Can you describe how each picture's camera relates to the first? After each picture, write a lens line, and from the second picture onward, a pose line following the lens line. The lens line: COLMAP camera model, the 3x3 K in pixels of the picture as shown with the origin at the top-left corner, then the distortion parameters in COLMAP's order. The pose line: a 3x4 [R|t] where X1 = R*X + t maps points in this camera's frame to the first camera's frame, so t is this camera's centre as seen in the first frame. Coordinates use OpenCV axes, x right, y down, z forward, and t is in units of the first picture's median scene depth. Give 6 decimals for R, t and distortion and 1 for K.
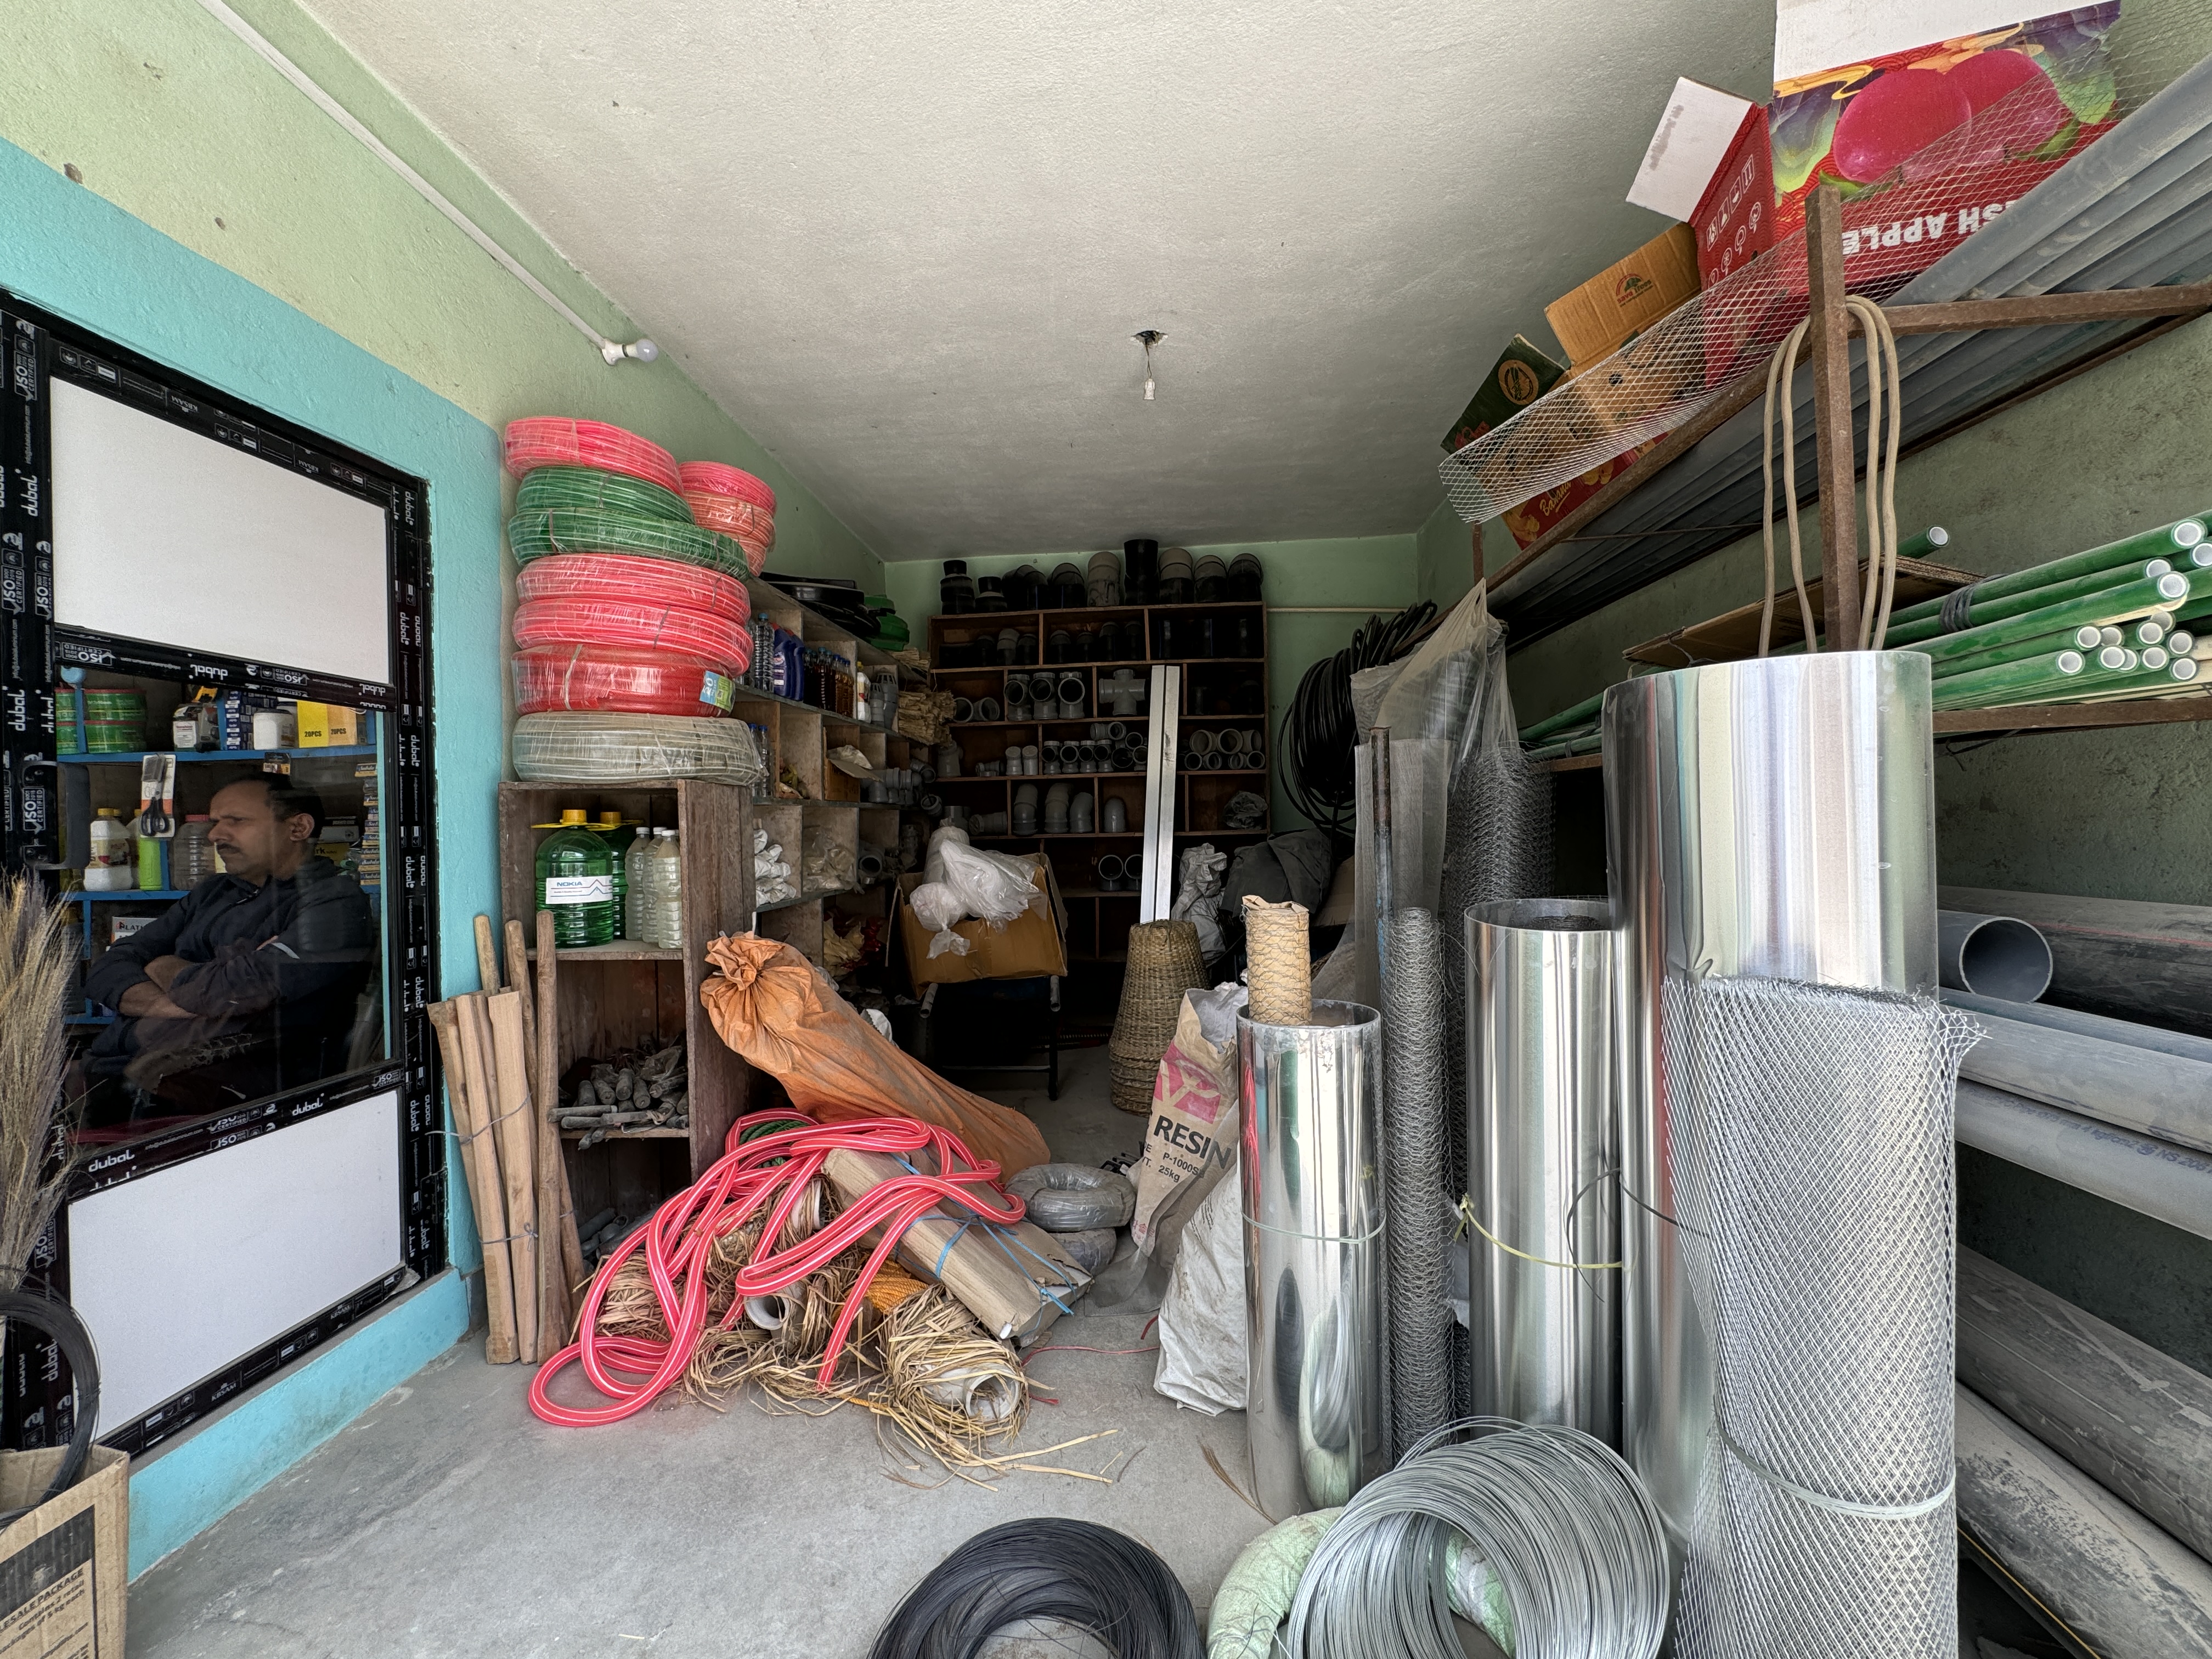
lens RADIAL K [[898.1, 0, 1093.5], [0, 898.1, 828.3], [0, 0, 1]] dist [-0.002947, 0.000168]
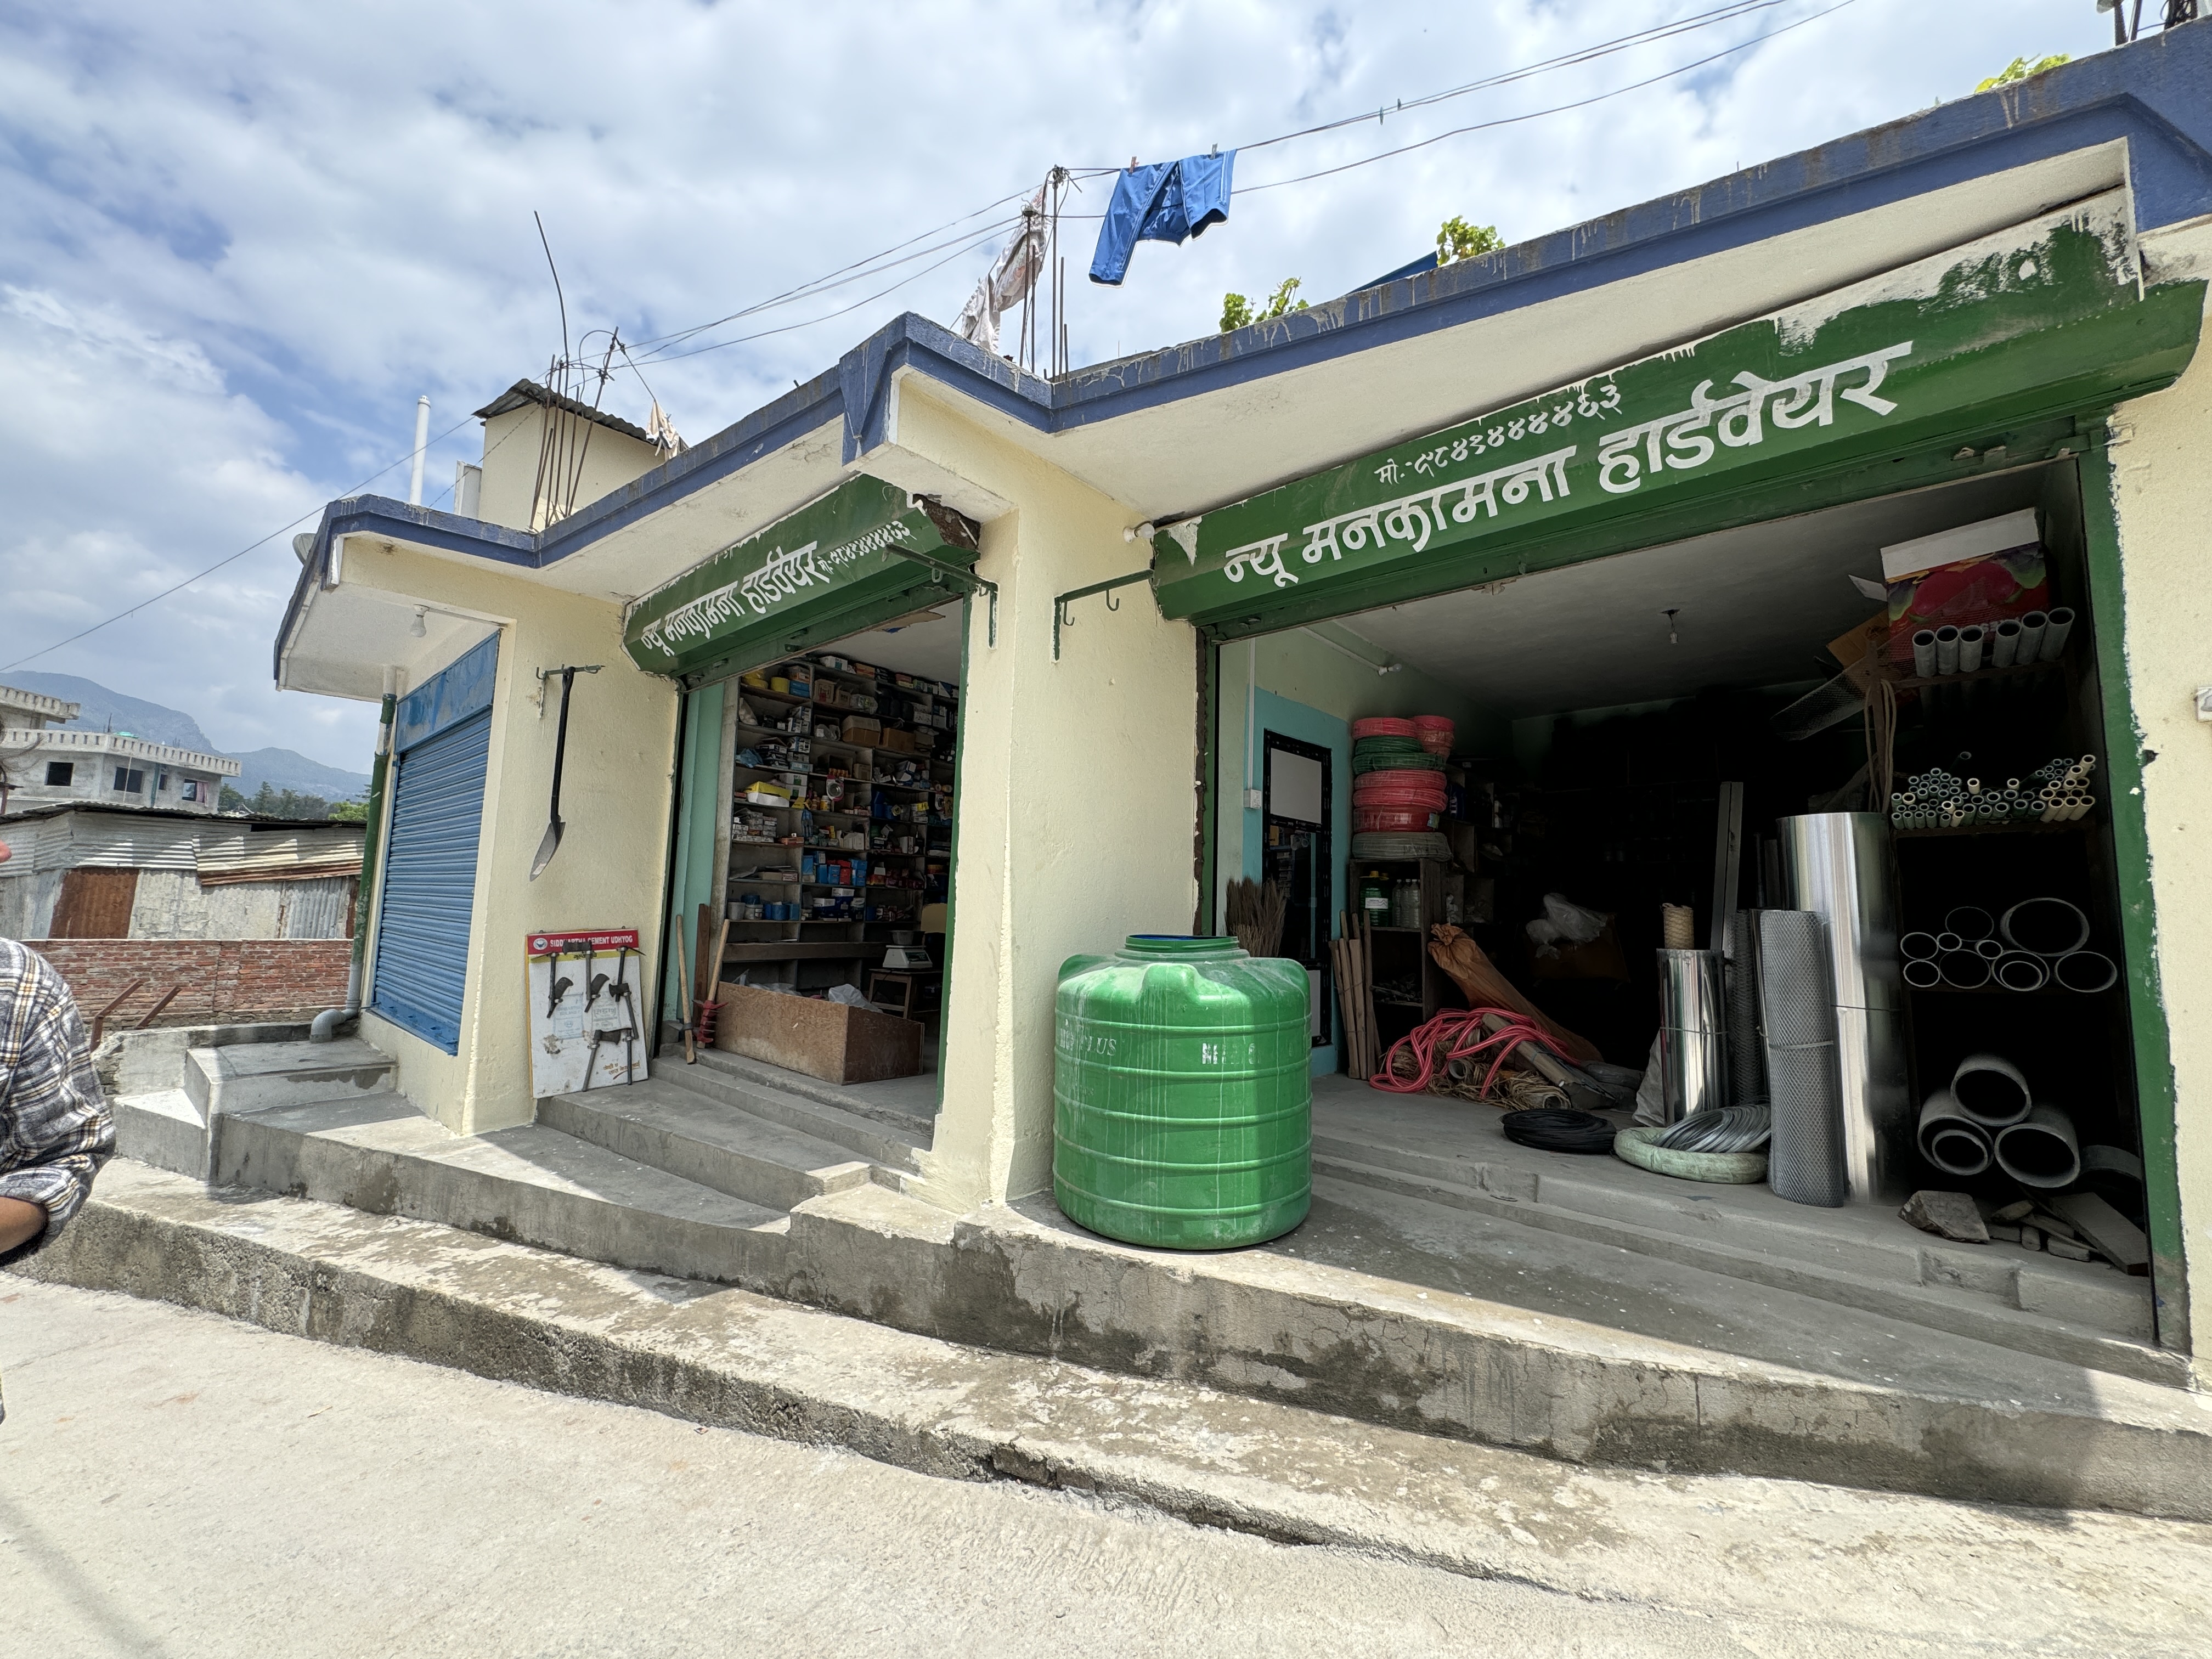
lens RADIAL K [[898.1, 0, 1101.7], [0, 898.1, 826.8], [0, 0, 1]] dist [-0.002947, 0.000168]
pose [[0.788480, -0.020412, -0.614721, 0.364175], [-0.043835, 0.995043, -0.089267, 0.117447], [0.613496, 0.097332, 0.783677, -1.474701]]
